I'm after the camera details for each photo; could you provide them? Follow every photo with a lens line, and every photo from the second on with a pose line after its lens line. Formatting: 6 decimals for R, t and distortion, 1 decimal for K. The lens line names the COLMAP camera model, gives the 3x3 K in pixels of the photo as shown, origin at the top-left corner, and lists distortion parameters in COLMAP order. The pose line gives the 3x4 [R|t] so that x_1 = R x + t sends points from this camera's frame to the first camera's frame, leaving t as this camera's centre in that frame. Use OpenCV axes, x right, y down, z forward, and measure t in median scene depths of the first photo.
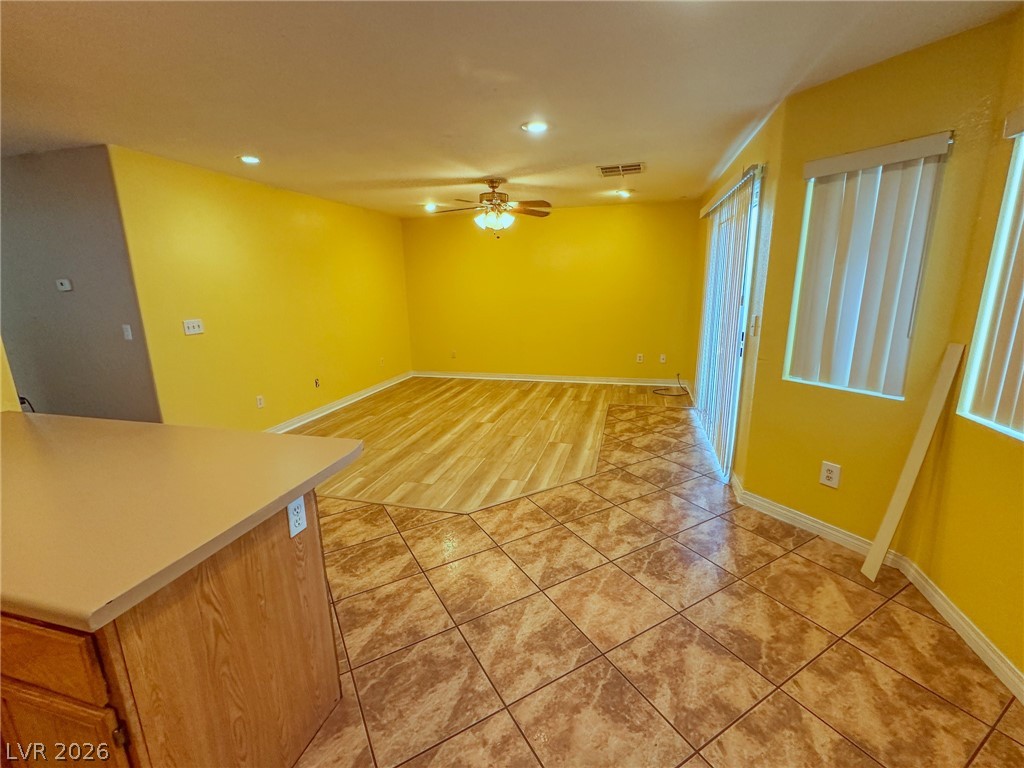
lens RADIAL K [[448.9, 0, 516.2], [0, 448.9, 383.0], [0, 0, 1]] dist [-0.004292, 0.000327]
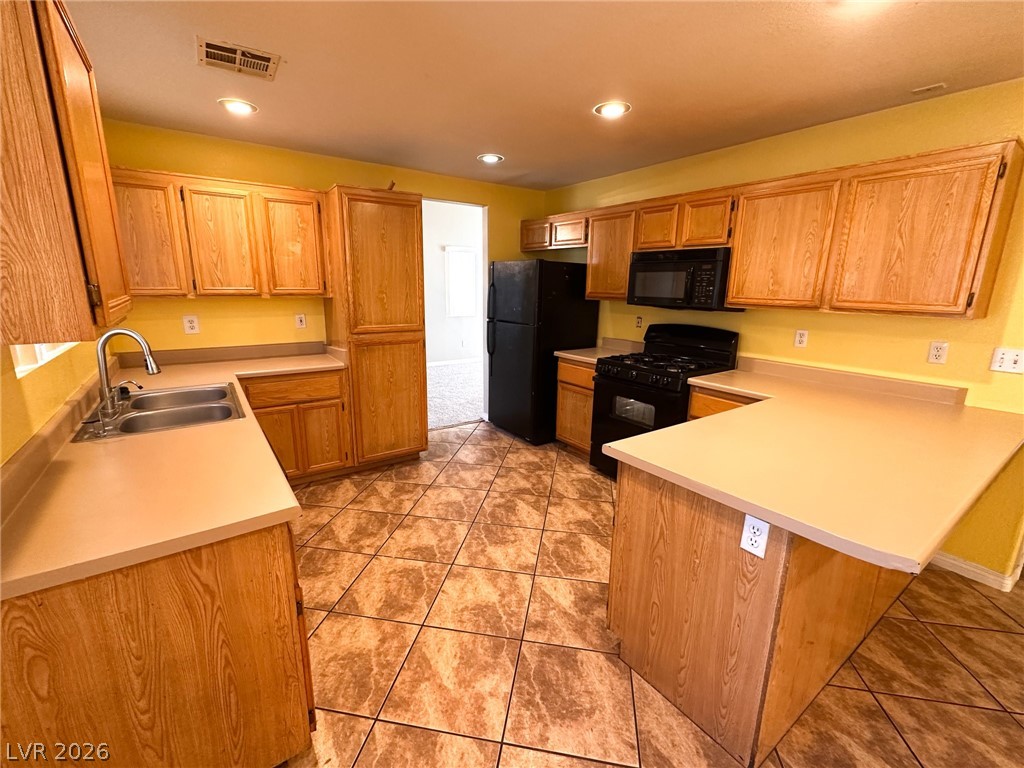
lens RADIAL K [[448.9, 0, 513.5], [0, 448.9, 386.2], [0, 0, 1]] dist [-0.004292, 0.000327]
pose [[-0.642035, 0.183245, -0.744454, 0.339818], [-0.174629, 0.910539, 0.374730, -0.180510], [0.746522, 0.370594, -0.552598, 0.717439]]
